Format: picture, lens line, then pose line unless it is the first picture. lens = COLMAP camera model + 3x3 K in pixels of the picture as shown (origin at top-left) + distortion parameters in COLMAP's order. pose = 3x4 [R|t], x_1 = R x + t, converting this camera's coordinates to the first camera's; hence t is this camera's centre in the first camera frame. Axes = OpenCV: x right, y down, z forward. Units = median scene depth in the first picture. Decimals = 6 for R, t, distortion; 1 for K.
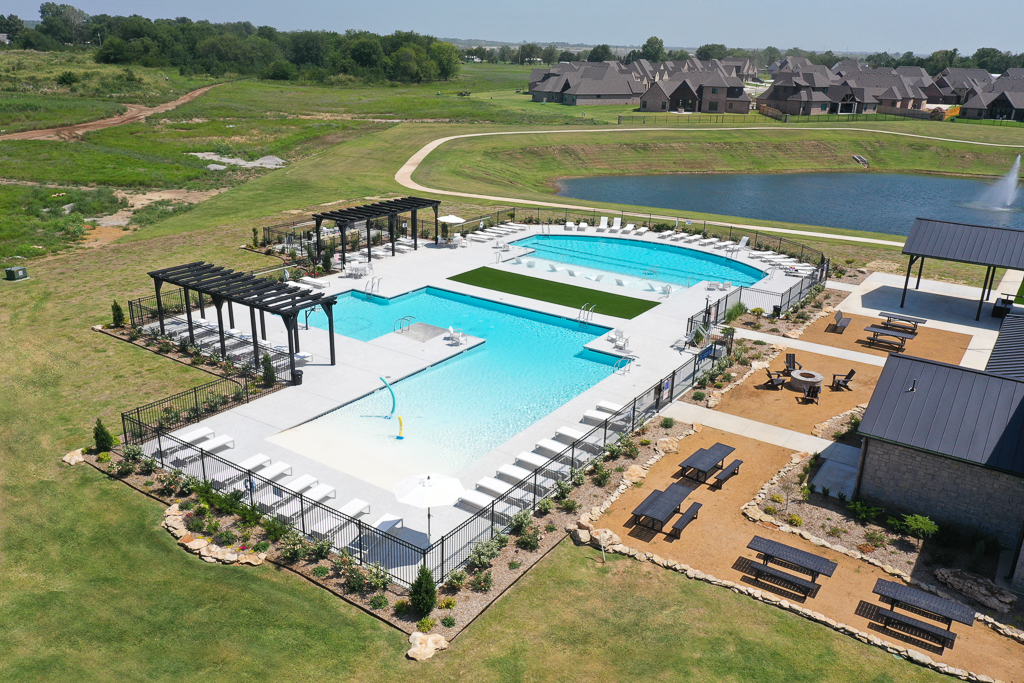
lens RADIAL K [[801.7, 0, 512.0], [0, 801.7, 341.5], [0, 0, 1]] dist [0.036934, 0.004132]
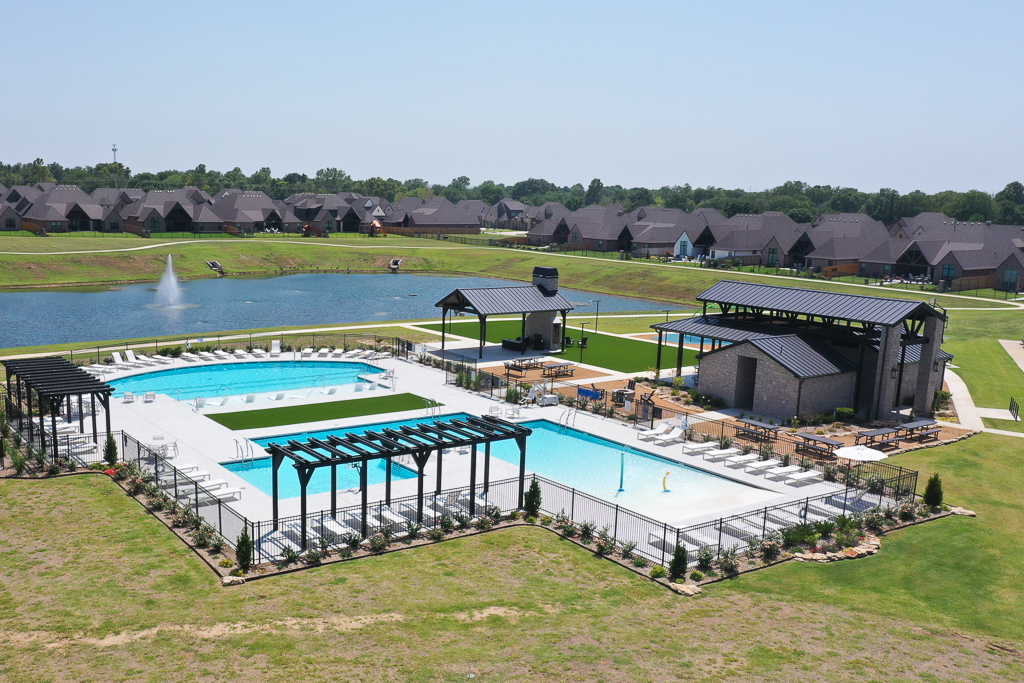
lens RADIAL K [[801.7, 0, 512.0], [0, 801.7, 341.5], [0, 0, 1]] dist [0.036934, 0.004132]
pose [[0.433423, -0.180700, 0.882888, -0.750705], [0.291066, 0.955255, 0.052622, -0.136065], [-0.852892, 0.234171, 0.466625, 0.332702]]
